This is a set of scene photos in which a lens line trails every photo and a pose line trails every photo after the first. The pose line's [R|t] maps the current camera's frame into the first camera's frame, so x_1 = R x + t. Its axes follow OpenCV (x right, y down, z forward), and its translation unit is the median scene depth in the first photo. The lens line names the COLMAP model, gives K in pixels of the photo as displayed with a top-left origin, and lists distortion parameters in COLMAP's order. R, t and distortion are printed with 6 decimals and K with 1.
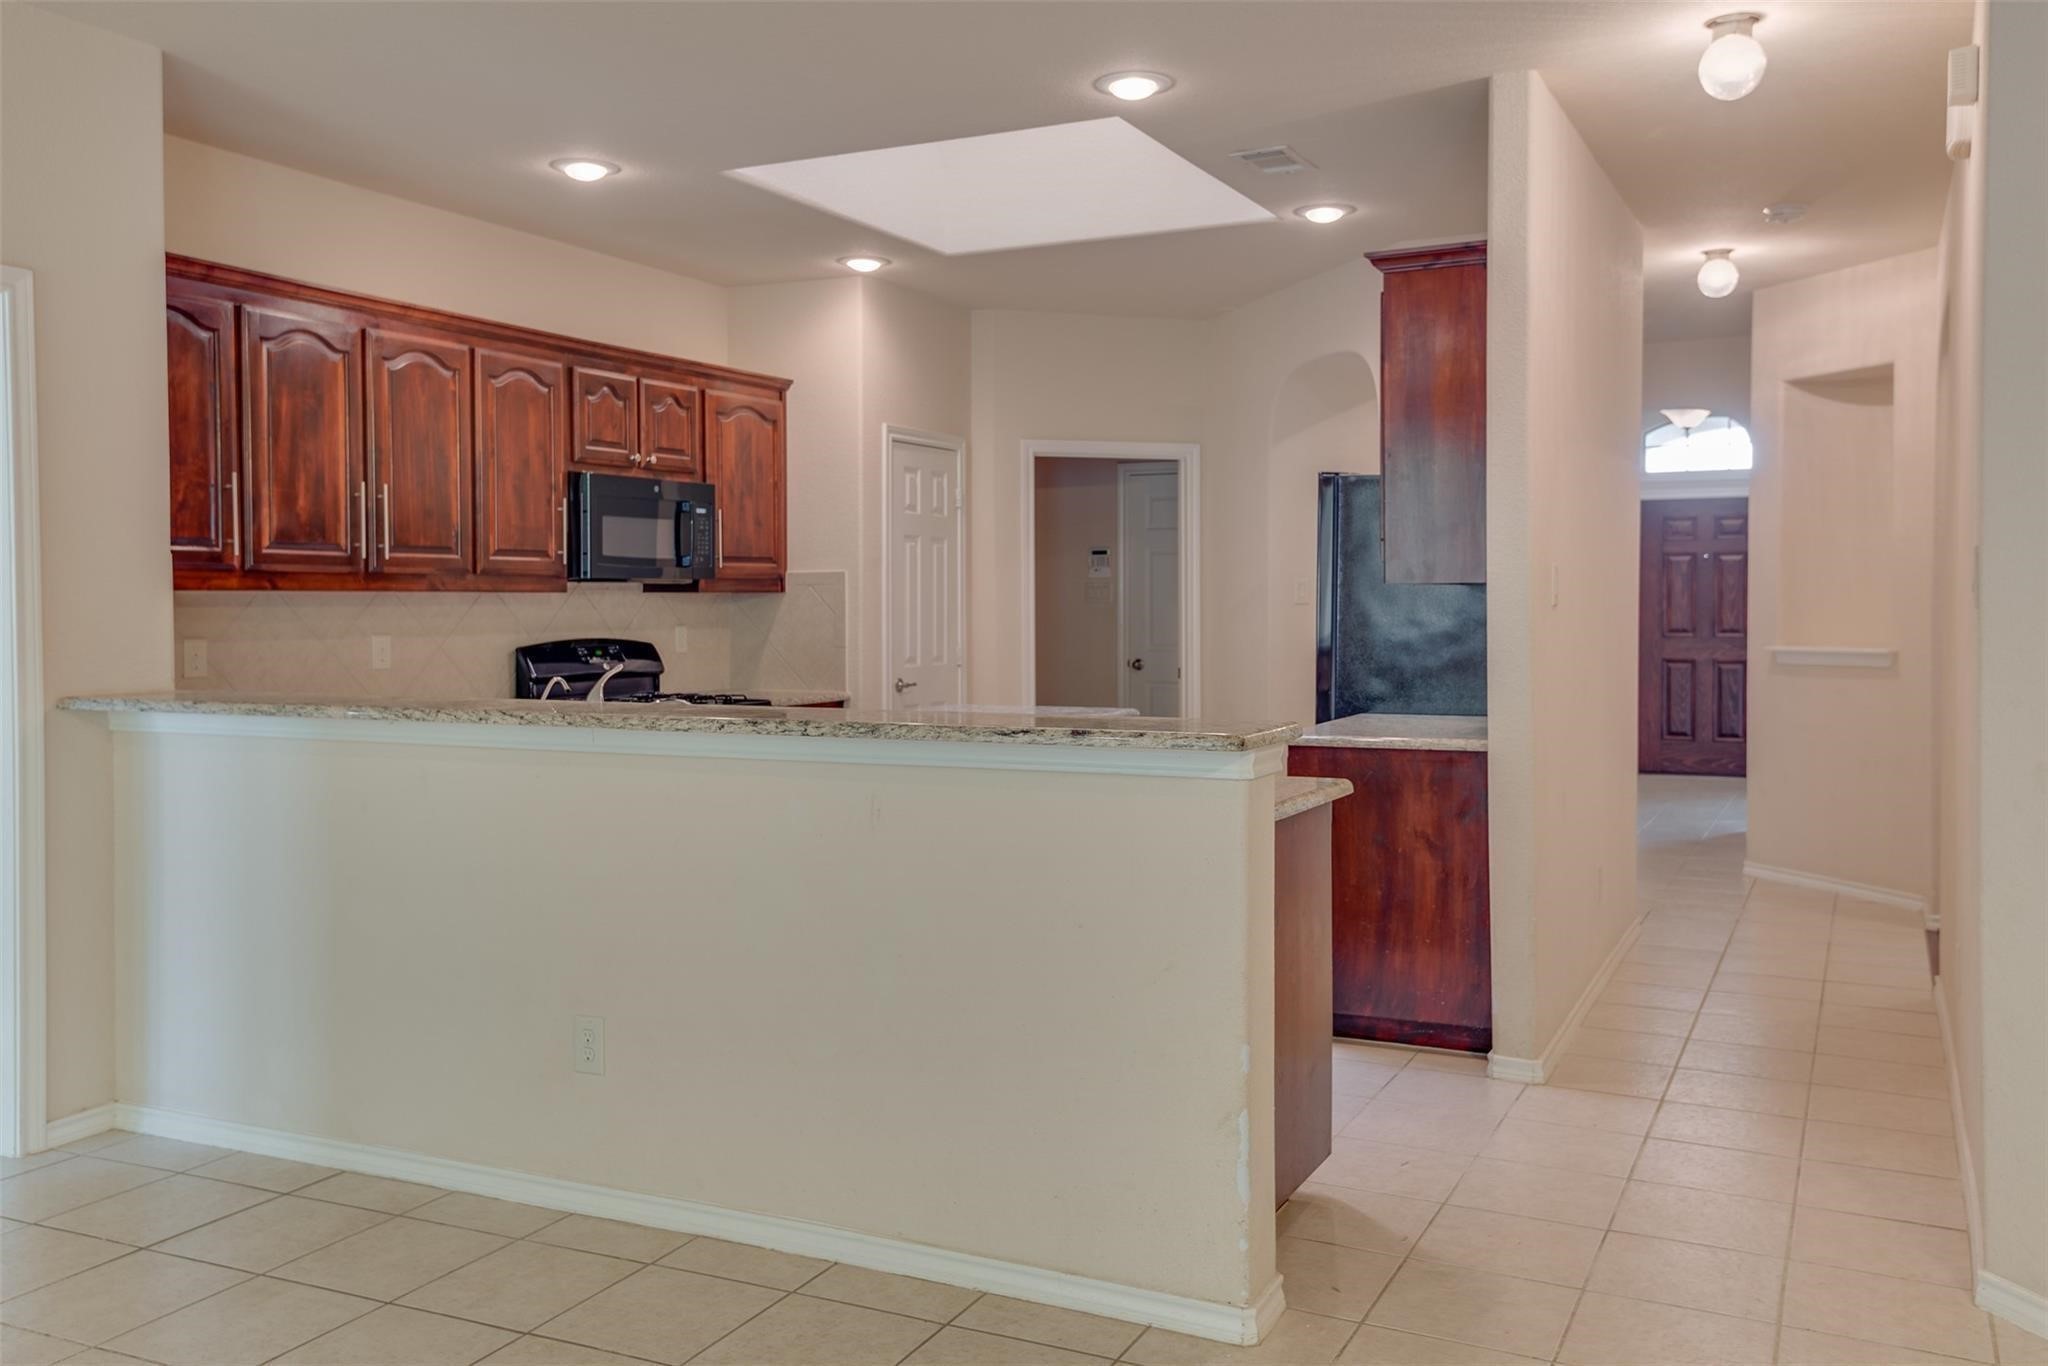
lens RADIAL K [[1653.1, 0, 1057.4], [0, 1653.1, 658.7], [0, 0, 1]] dist [0.079899, -0.022587]
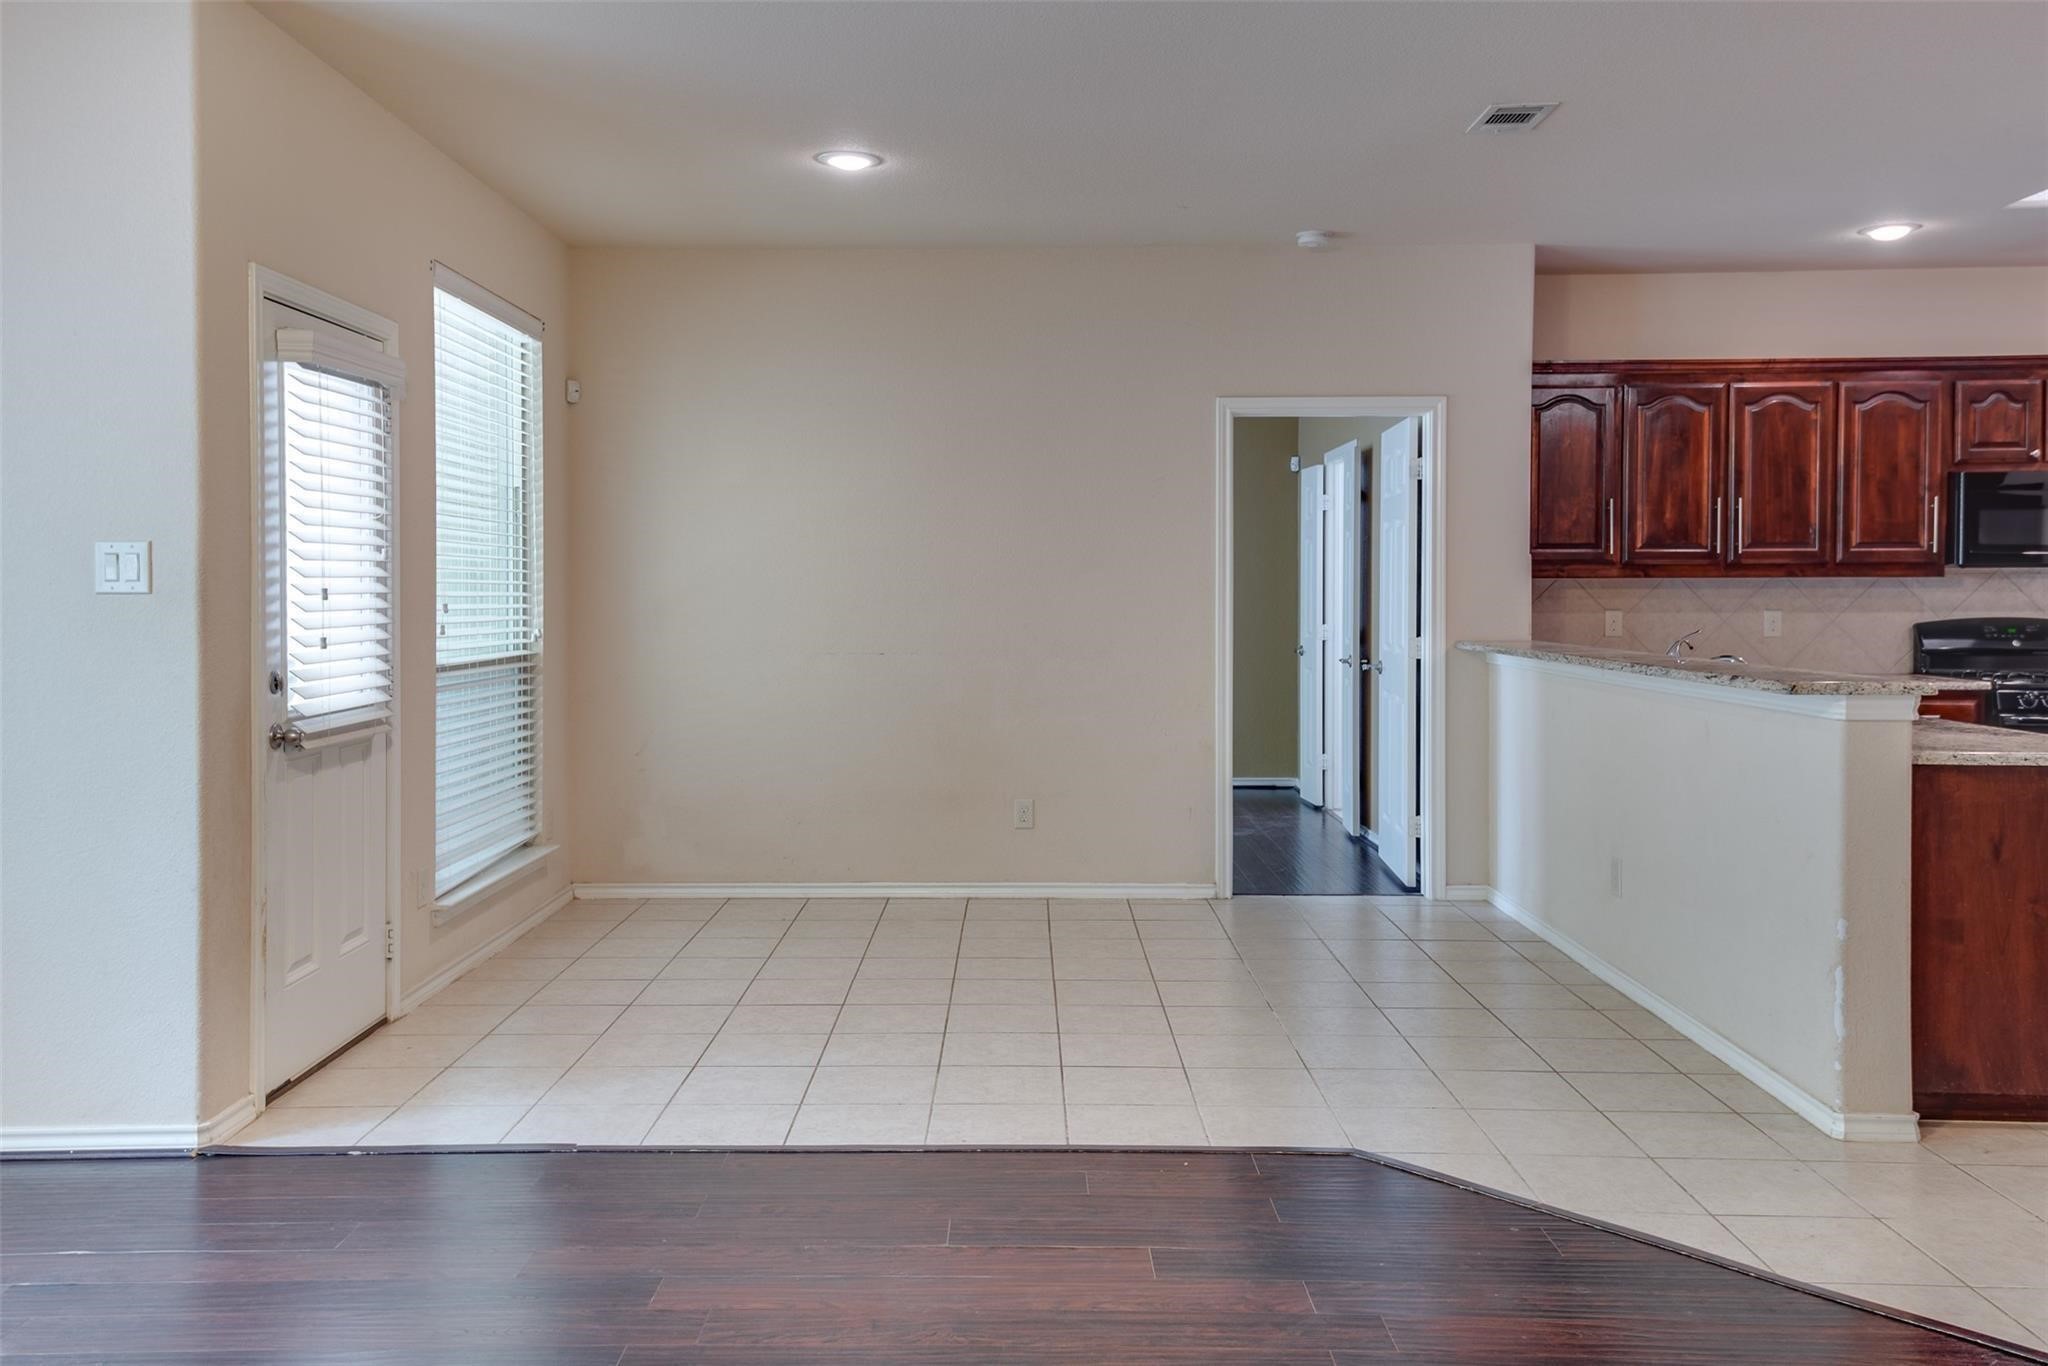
lens RADIAL K [[1653.1, 0, 1004.0], [0, 1653.1, 616.6], [0, 0, 1]] dist [0.079899, -0.022587]
pose [[0.427319, 0.020259, -0.903874, 0.479673], [-0.032091, 0.999459, 0.007230, 0.000370], [0.903531, 0.025917, 0.427738, -0.091220]]
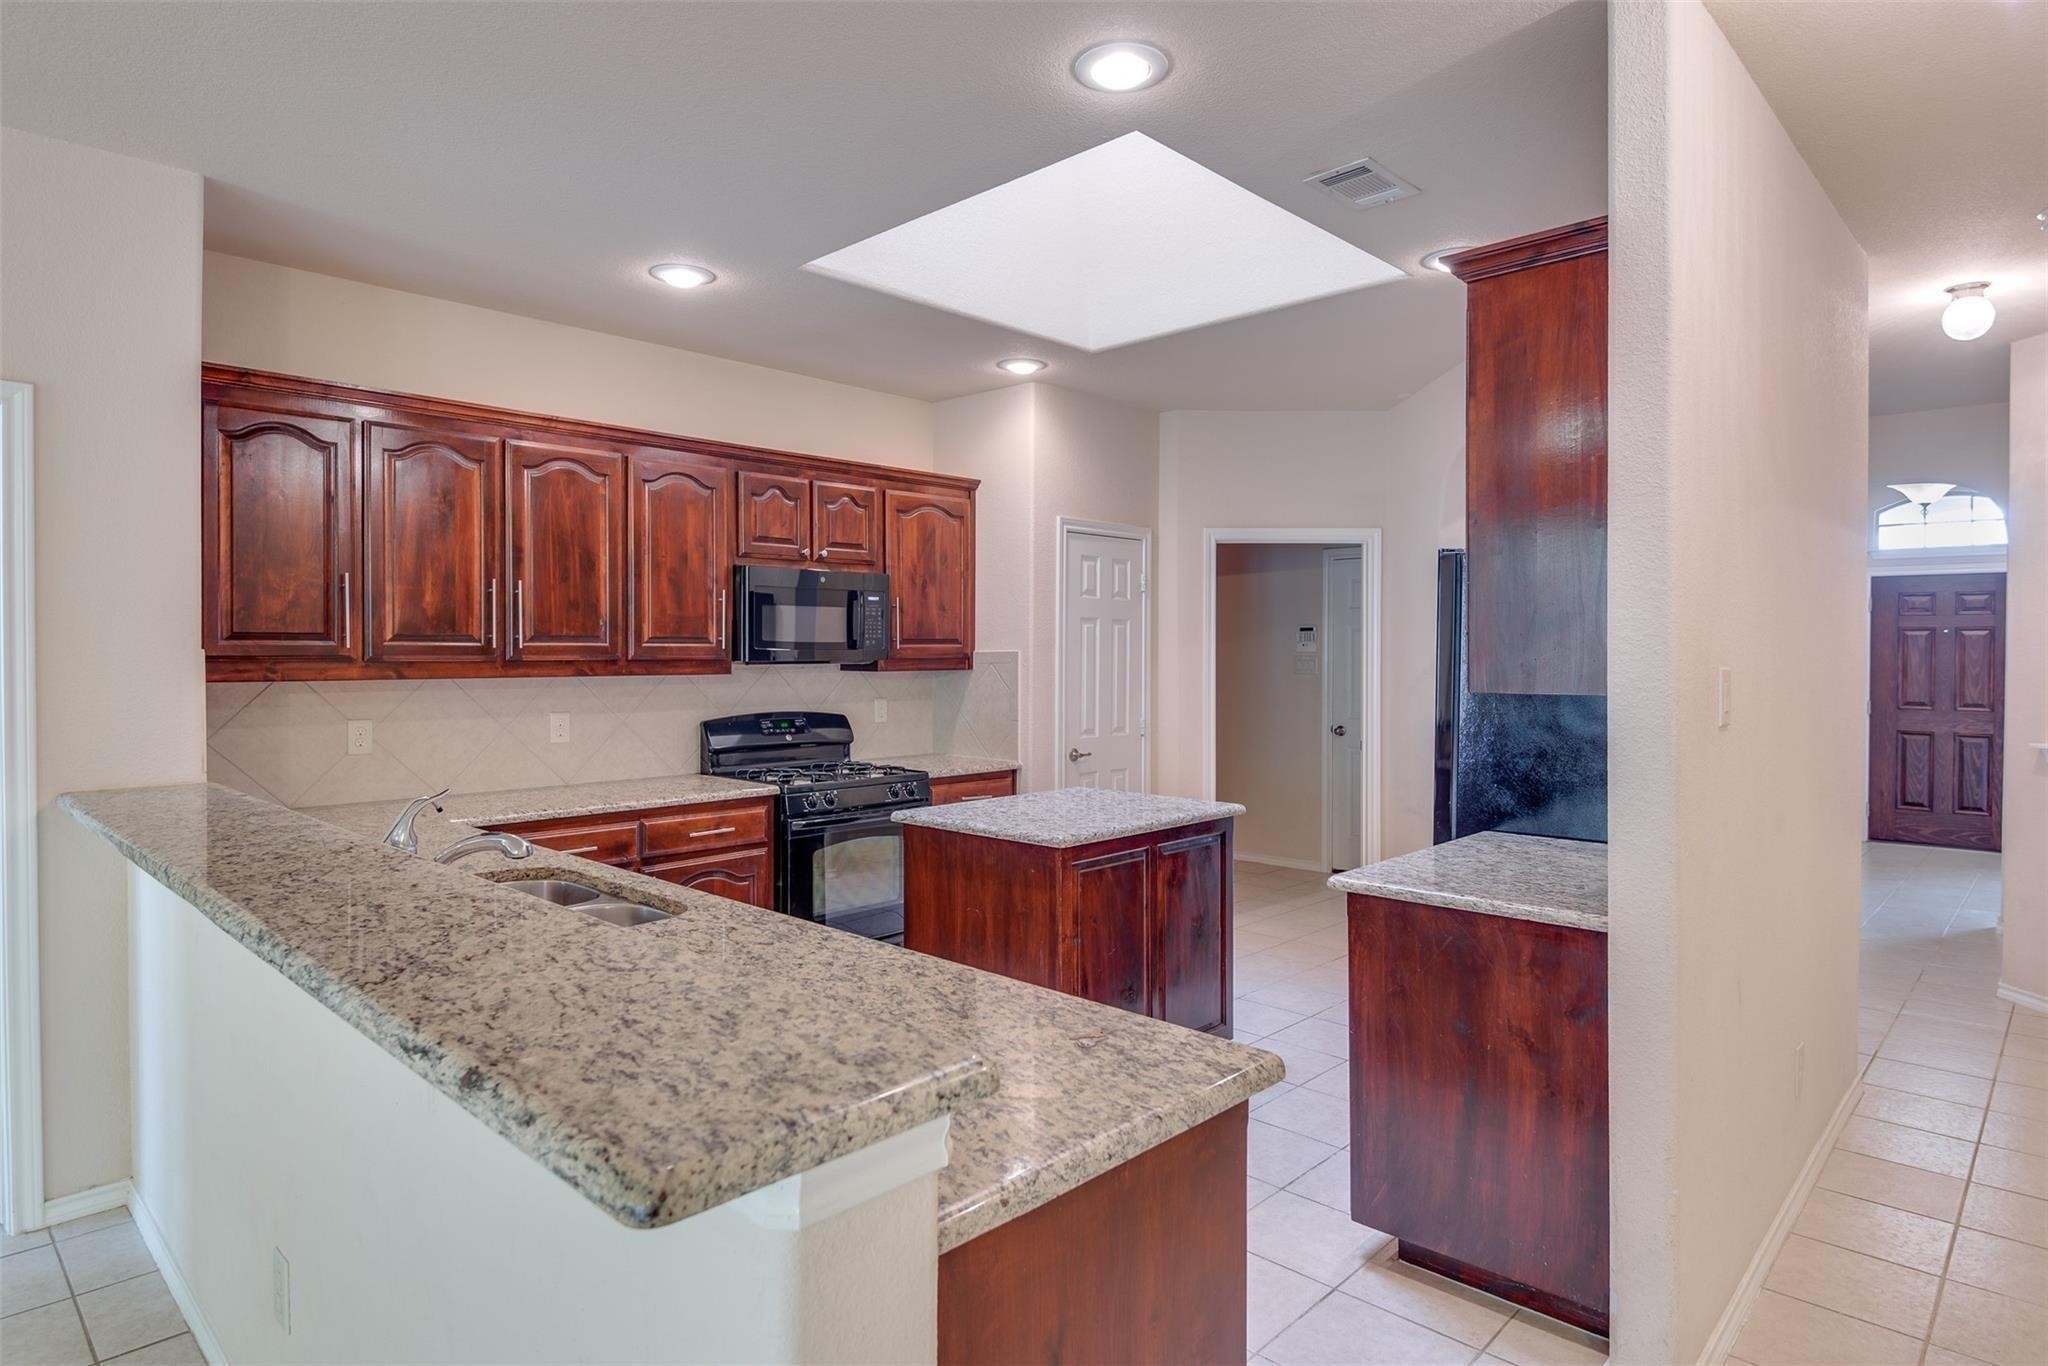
lens RADIAL K [[1136.1, 0, 1033.9], [0, 1136.1, 674.4], [0, 0, 1]] dist [0.010800, -0.014733]
pose [[0.954896, 0.010786, -0.296746, 0.119777], [-0.015493, 0.999789, -0.013516, -0.031971], [0.296537, 0.017504, 0.954861, 0.331074]]
